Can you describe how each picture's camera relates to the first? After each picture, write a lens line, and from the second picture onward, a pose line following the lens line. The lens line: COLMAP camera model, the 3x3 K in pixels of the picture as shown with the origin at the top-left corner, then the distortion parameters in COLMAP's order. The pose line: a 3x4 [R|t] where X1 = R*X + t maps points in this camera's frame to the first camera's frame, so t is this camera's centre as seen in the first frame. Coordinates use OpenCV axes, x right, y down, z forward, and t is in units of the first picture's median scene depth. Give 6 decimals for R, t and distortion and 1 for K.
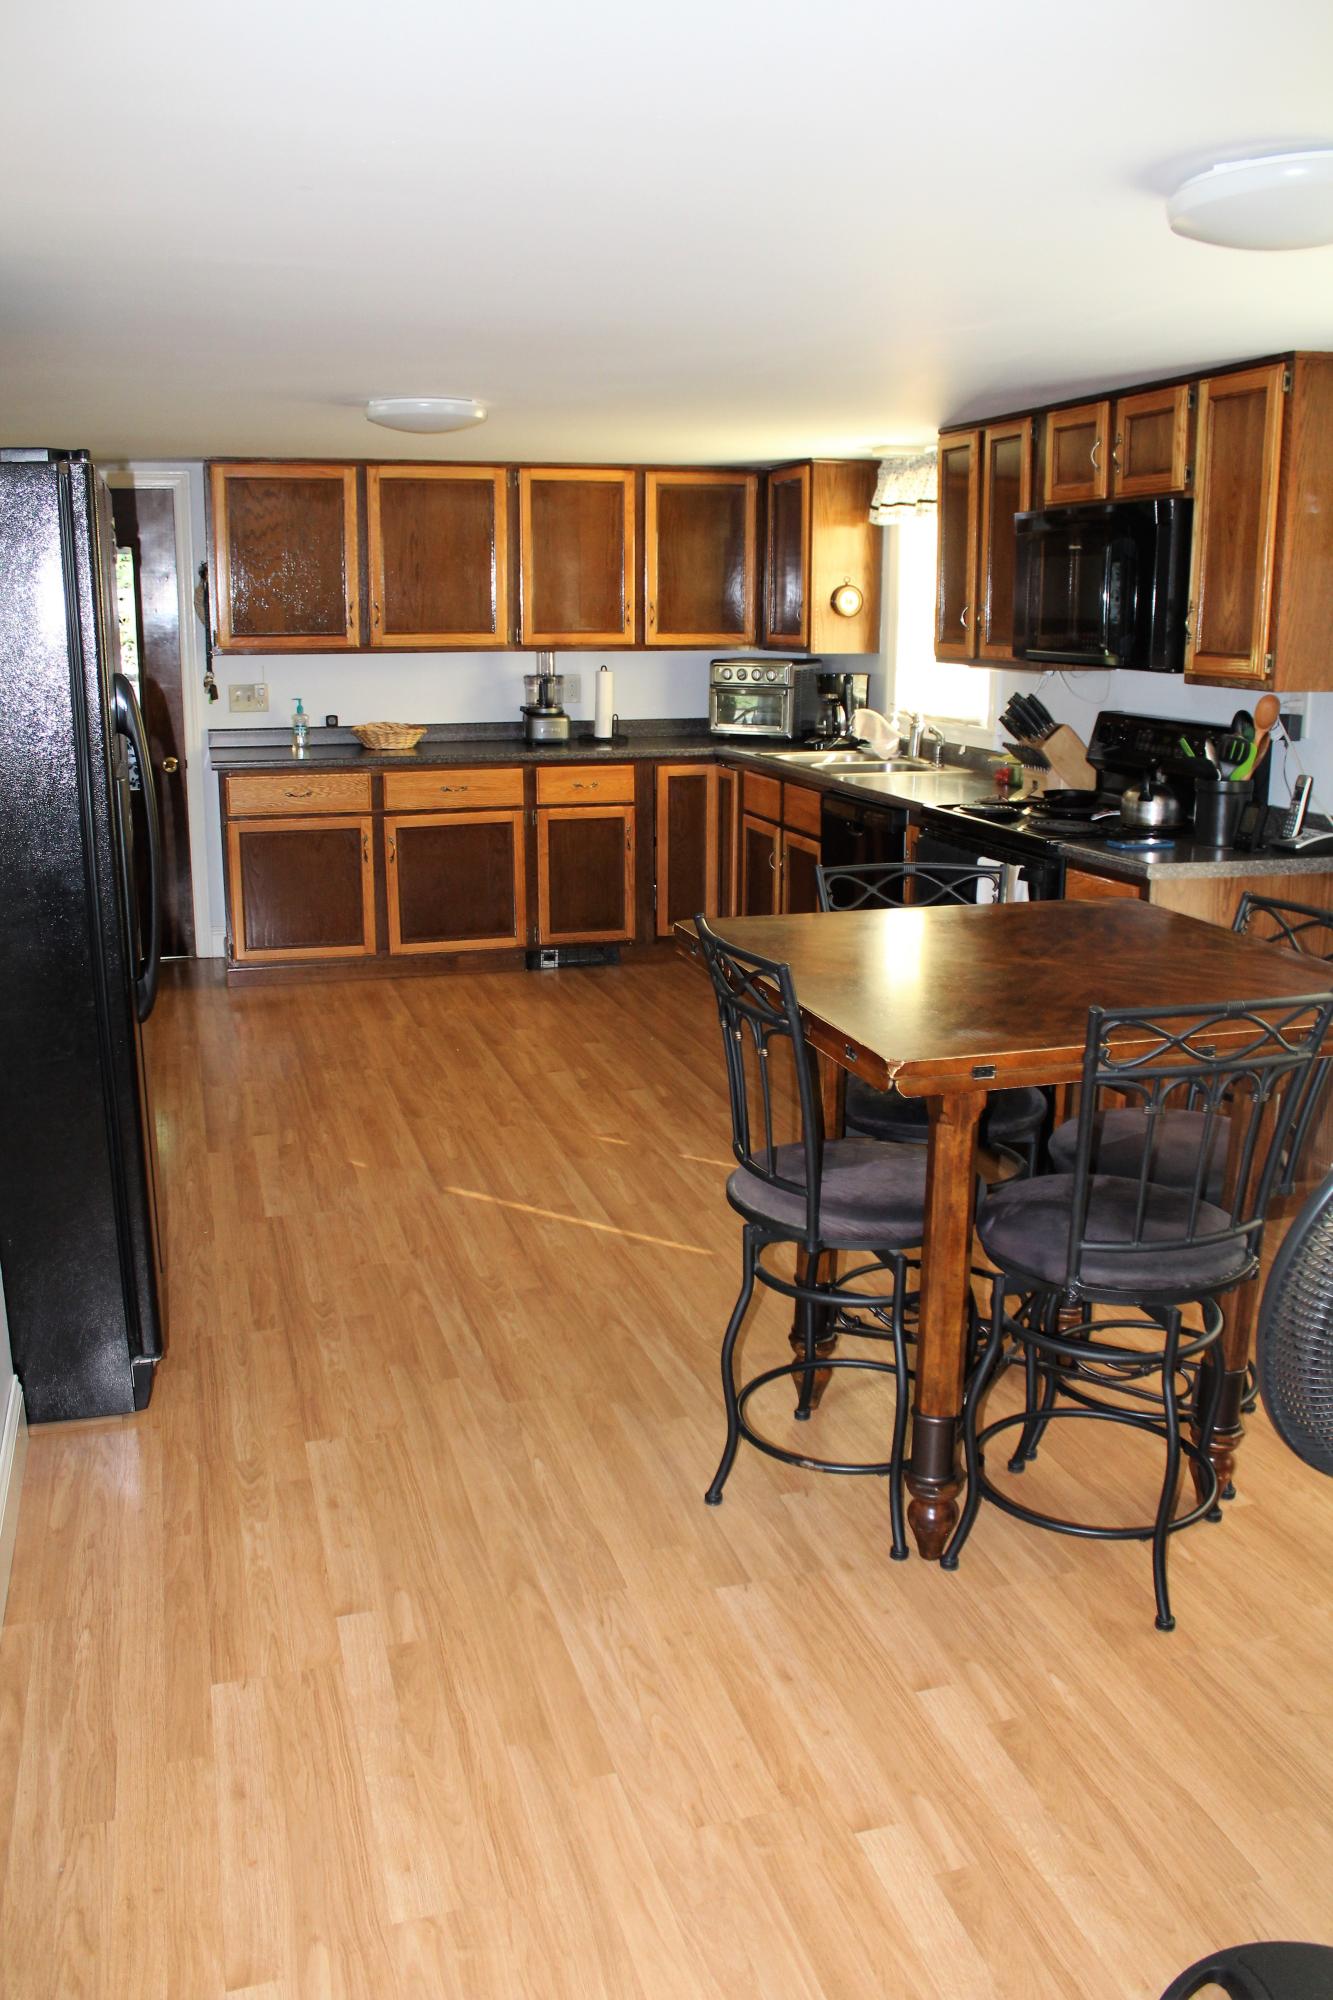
lens RADIAL K [[1624.7, 0, 697.9], [0, 1624.7, 1003.2], [0, 0, 1]] dist [-0.117340, 0.001866]
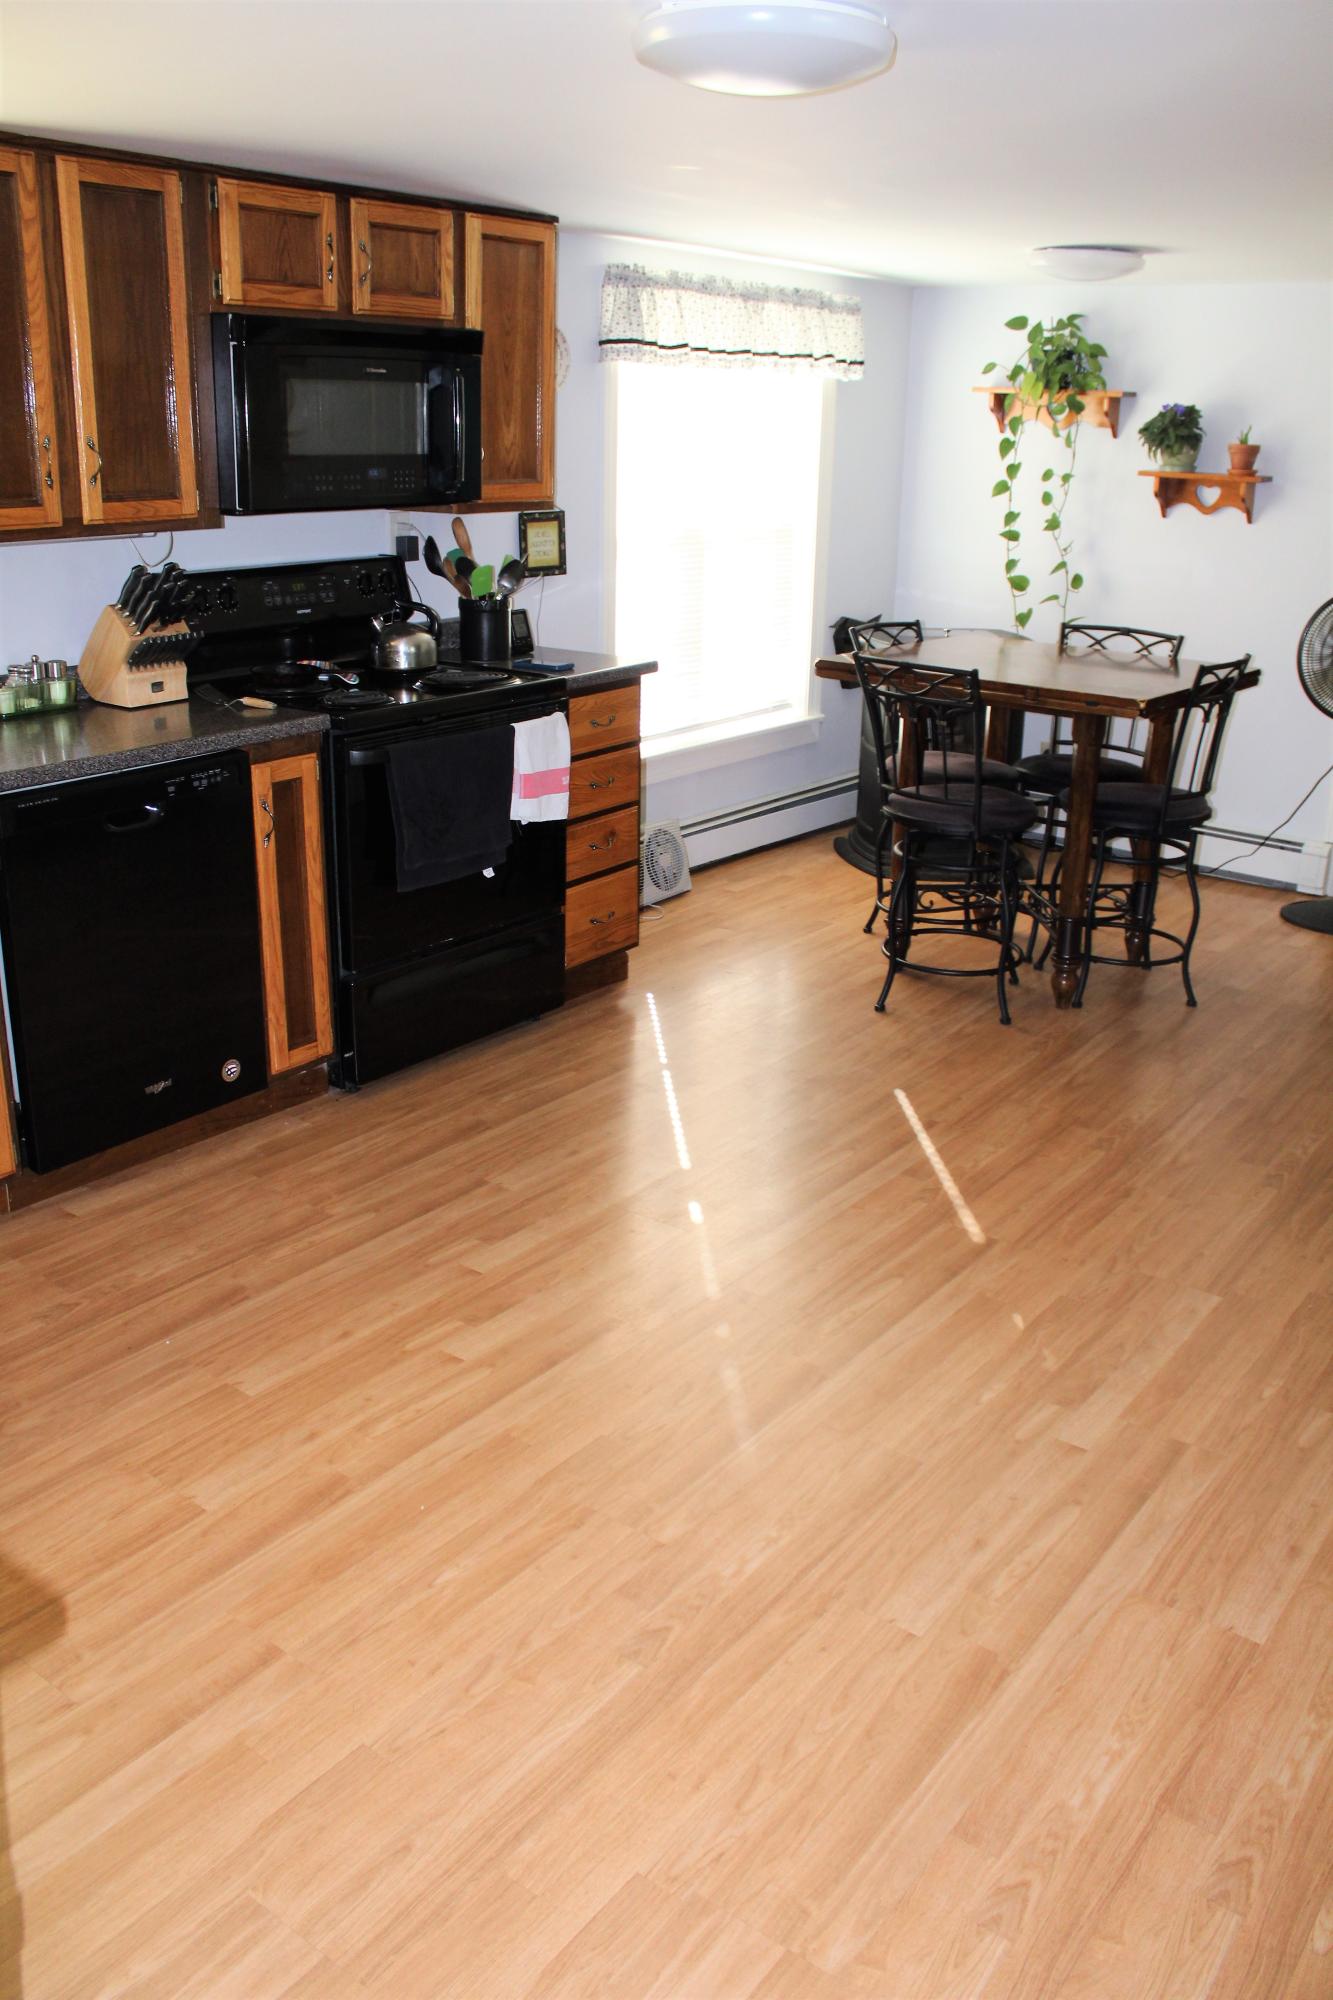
lens RADIAL K [[1624.7, 0, 697.9], [0, 1624.7, 1003.2], [0, 0, 1]] dist [-0.117340, 0.001866]
pose [[-0.587167, -0.275857, 0.761011, -0.613011], [0.175534, 0.874377, 0.452386, -0.342679], [-0.790204, 0.399210, -0.464983, 1.396893]]
